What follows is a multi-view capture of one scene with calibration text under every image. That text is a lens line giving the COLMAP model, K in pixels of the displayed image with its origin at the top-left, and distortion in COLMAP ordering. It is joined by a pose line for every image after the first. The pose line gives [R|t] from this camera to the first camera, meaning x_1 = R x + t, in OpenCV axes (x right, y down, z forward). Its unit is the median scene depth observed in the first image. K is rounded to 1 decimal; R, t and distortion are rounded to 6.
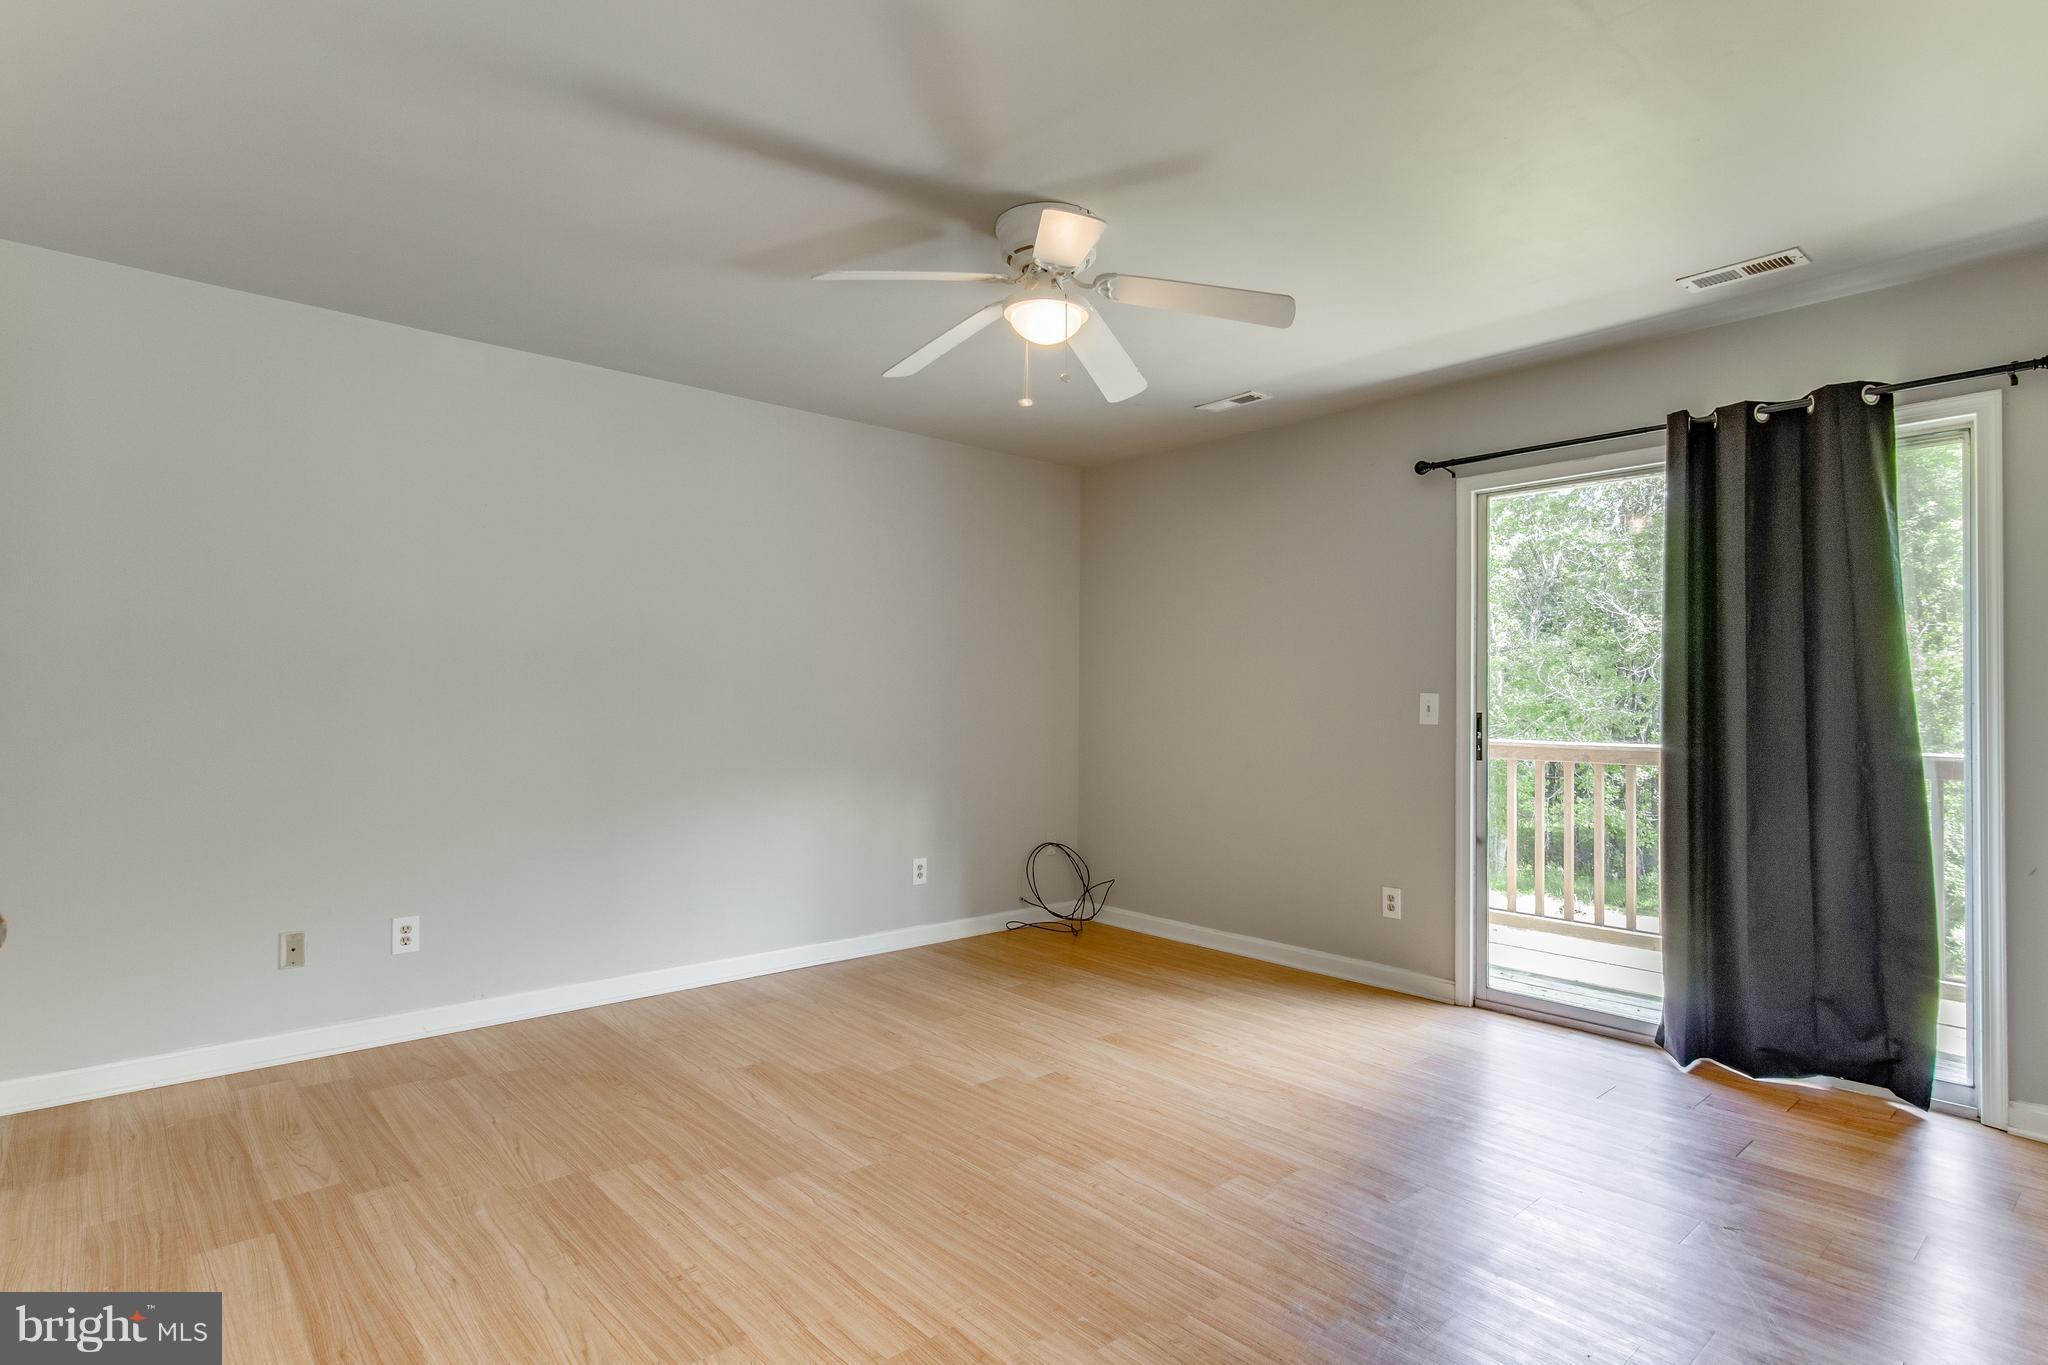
lens RADIAL K [[1037.8, 0, 1025.6], [0, 1037.8, 690.1], [0, 0, 1]] dist [0.001599, -0.000122]
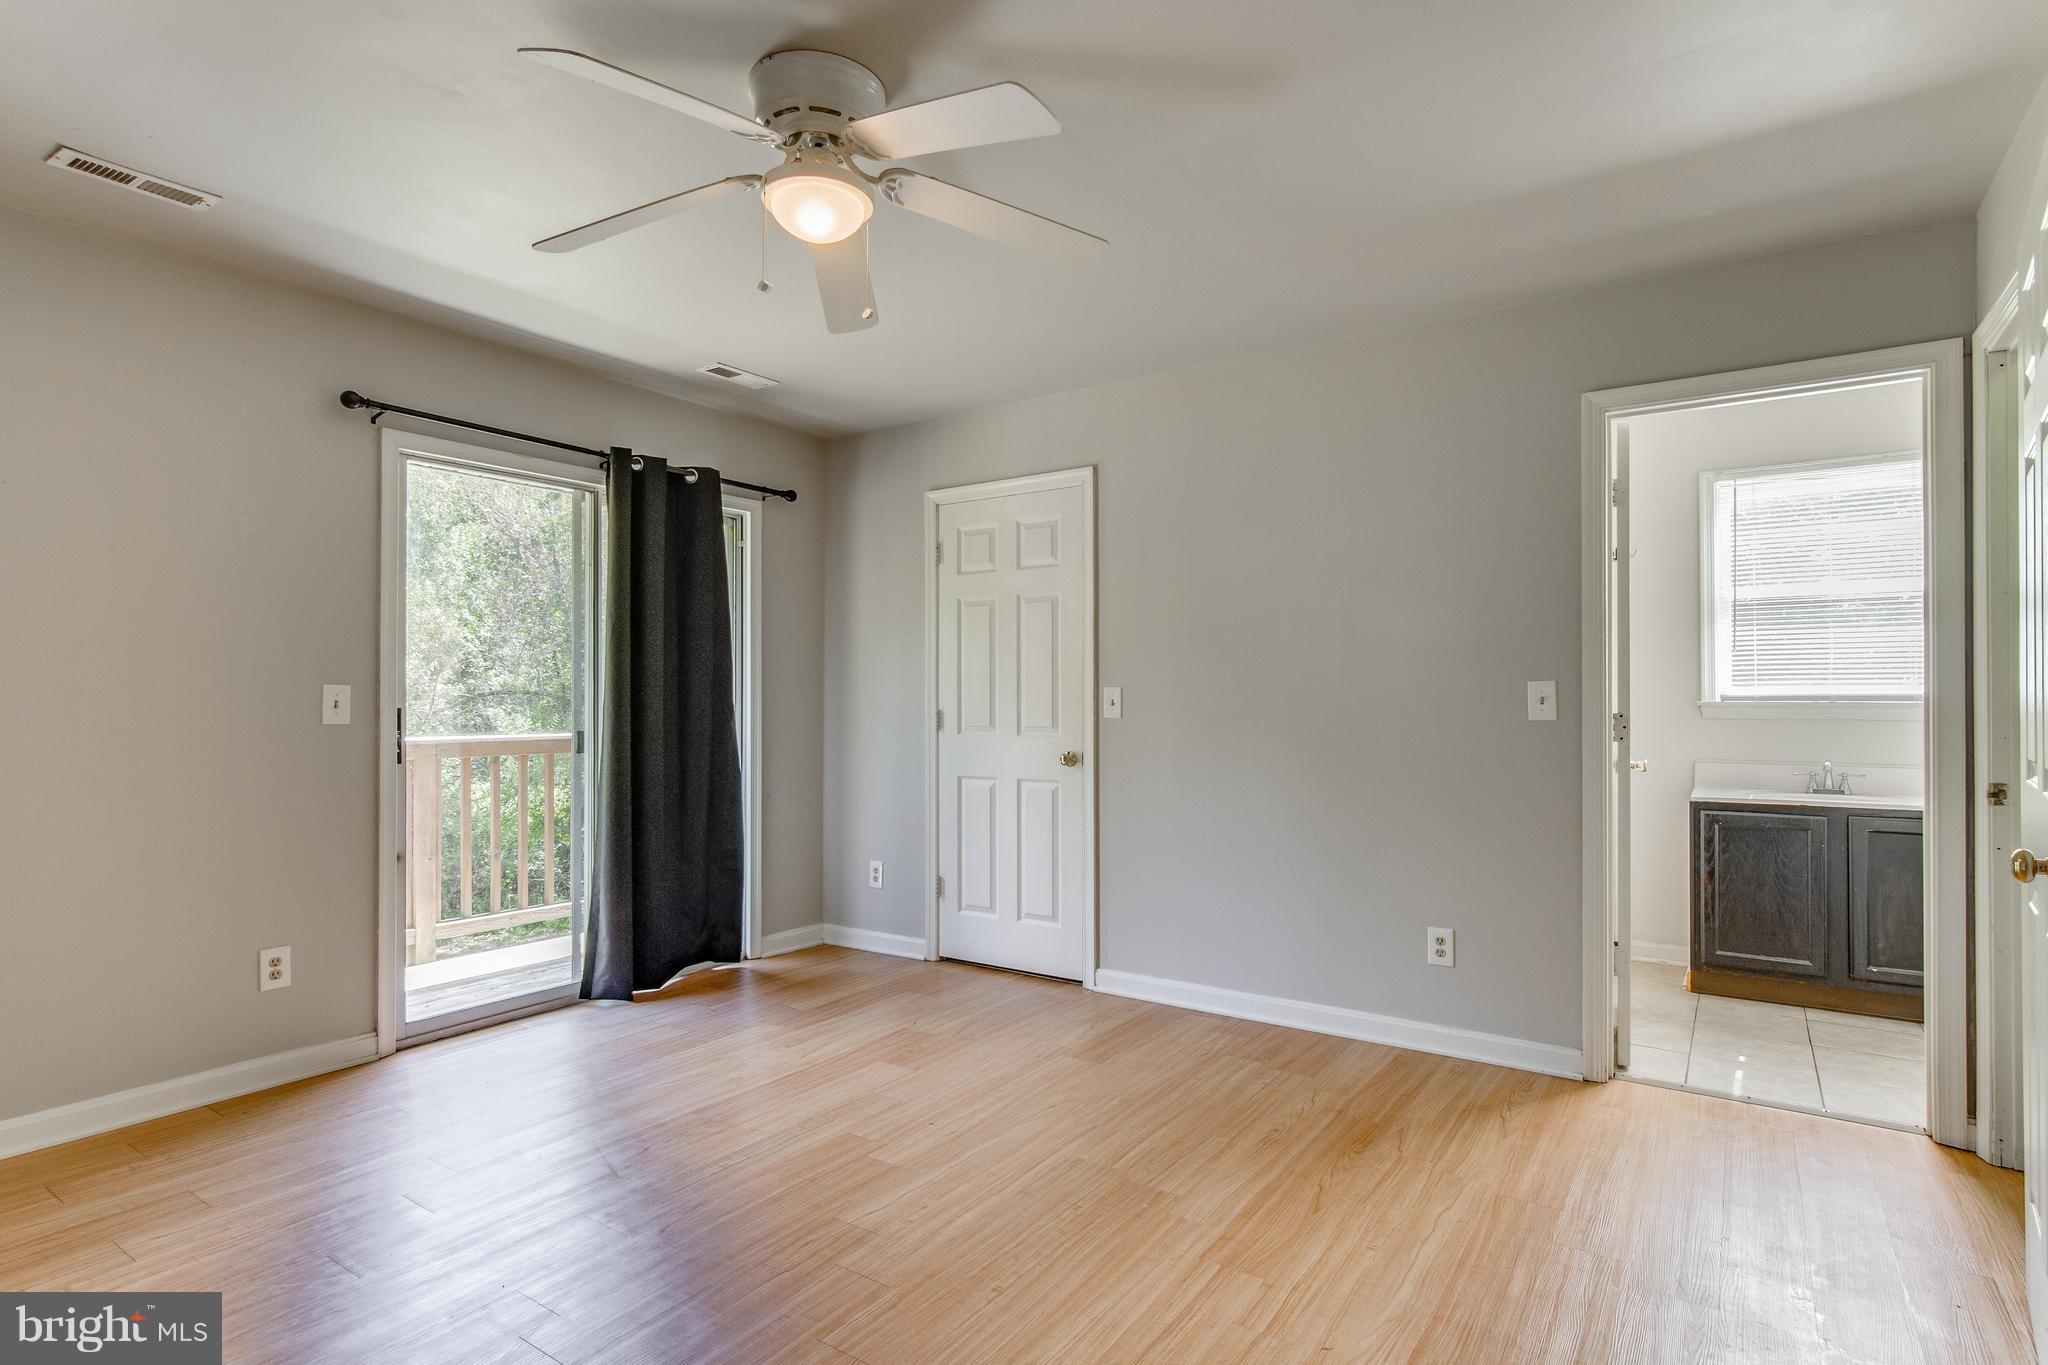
lens RADIAL K [[1037.8, 0, 1057.0], [0, 1037.8, 694.2], [0, 0, 1]] dist [0.001599, -0.000122]
pose [[-0.260144, -0.003254, 0.965564, -0.646699], [-0.009391, 0.999956, 0.000839, 0.005541], [-0.965524, -0.008850, -0.260163, 0.845127]]
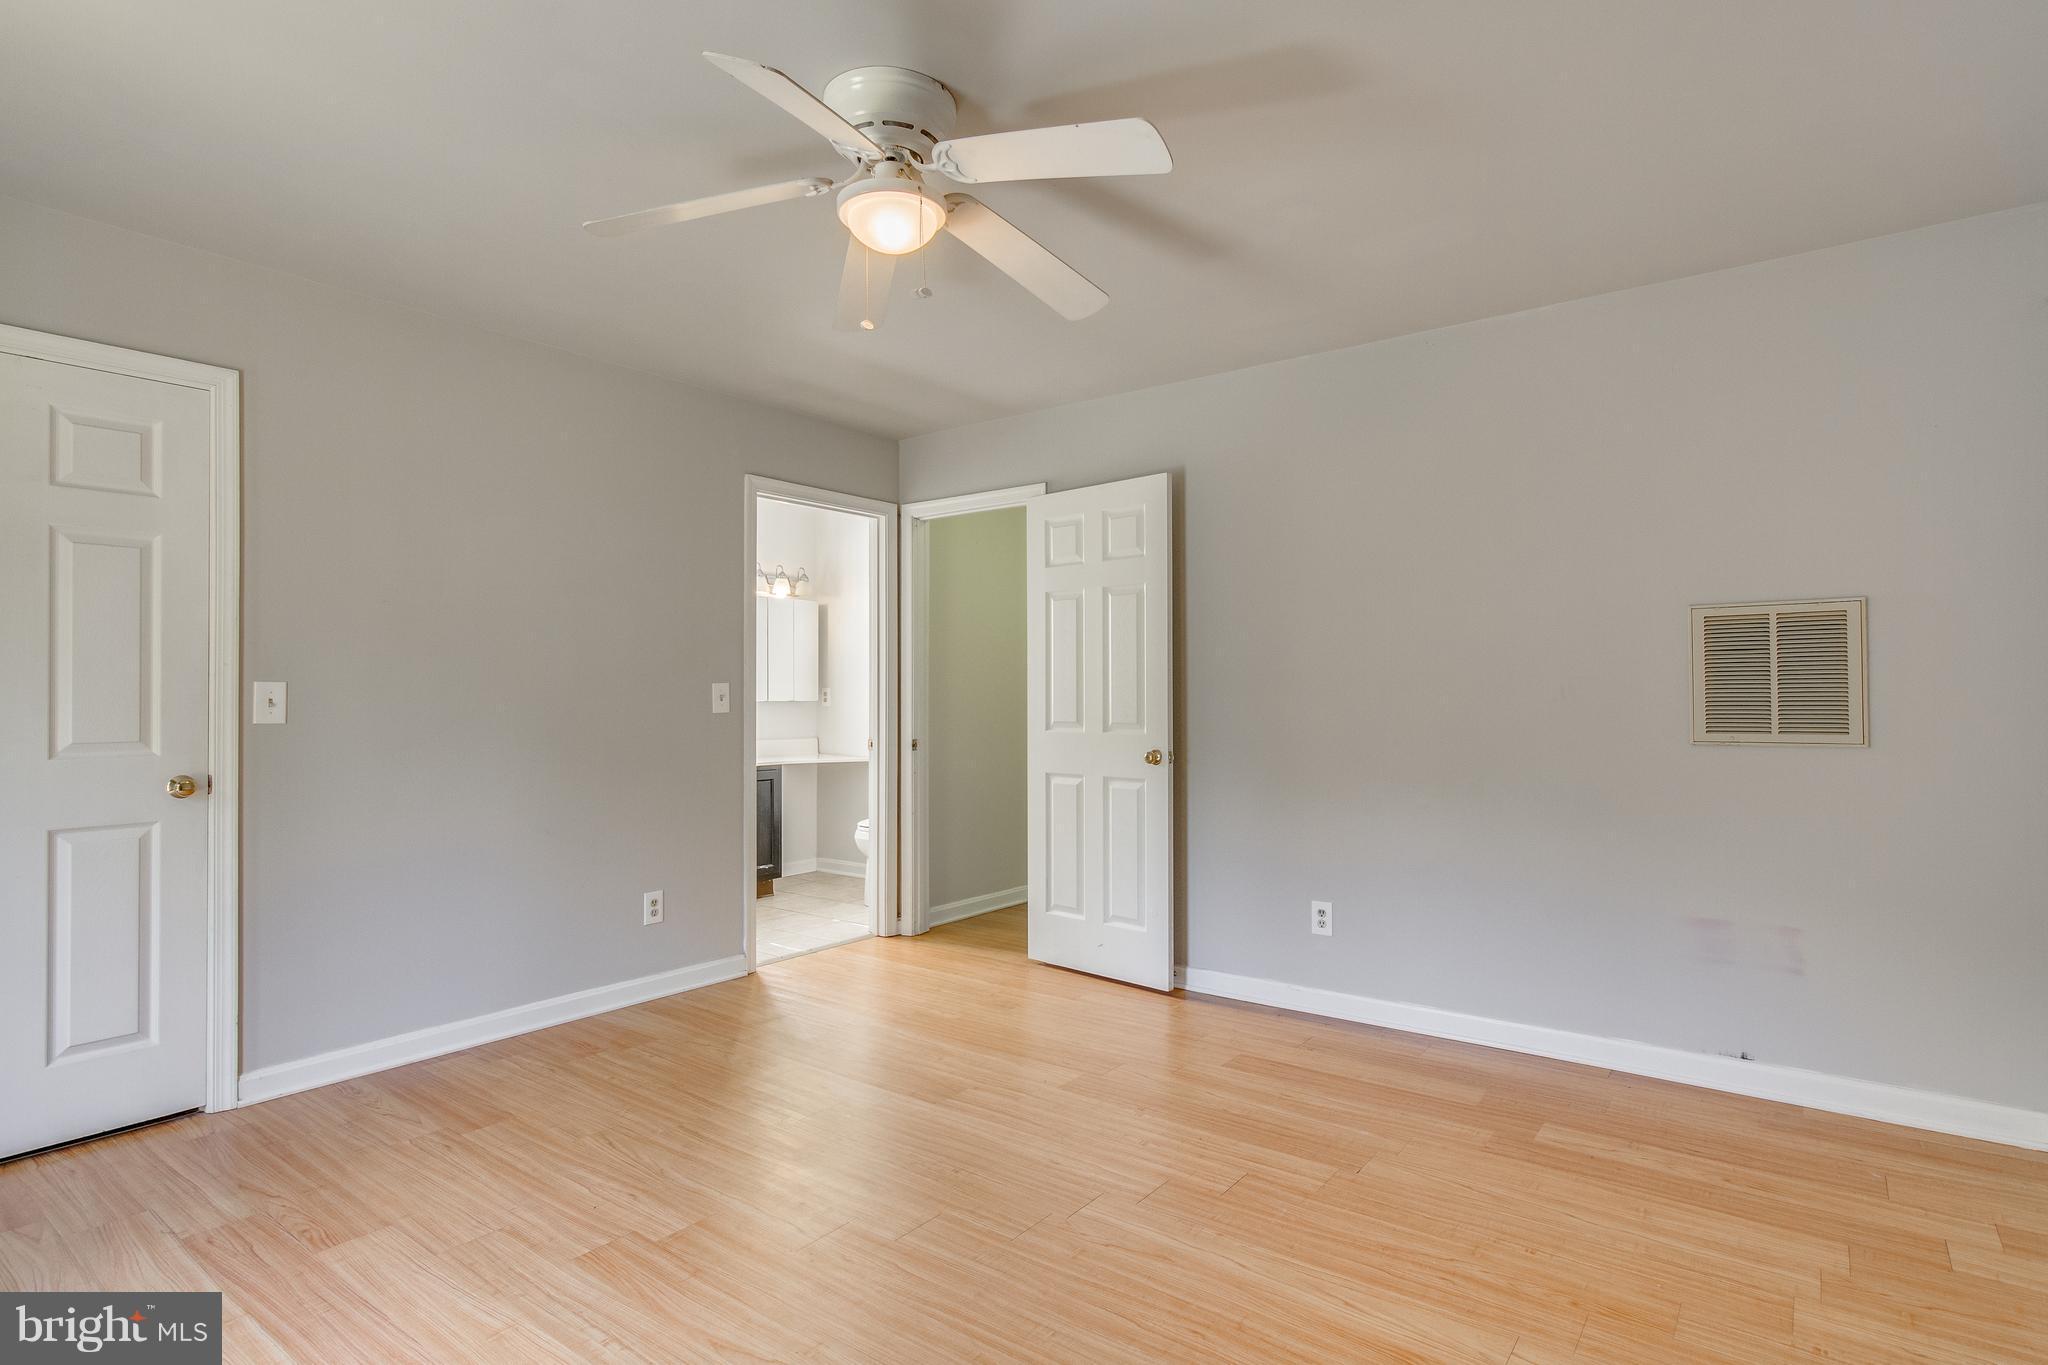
lens RADIAL K [[1037.8, 0, 1033.3], [0, 1037.8, 686.7], [0, 0, 1]] dist [0.001599, -0.000122]
pose [[-0.979926, -0.007692, -0.199213, 0.057943], [-0.004232, 0.999833, -0.017790, 0.015425], [0.199316, -0.016590, -0.979795, 1.486688]]
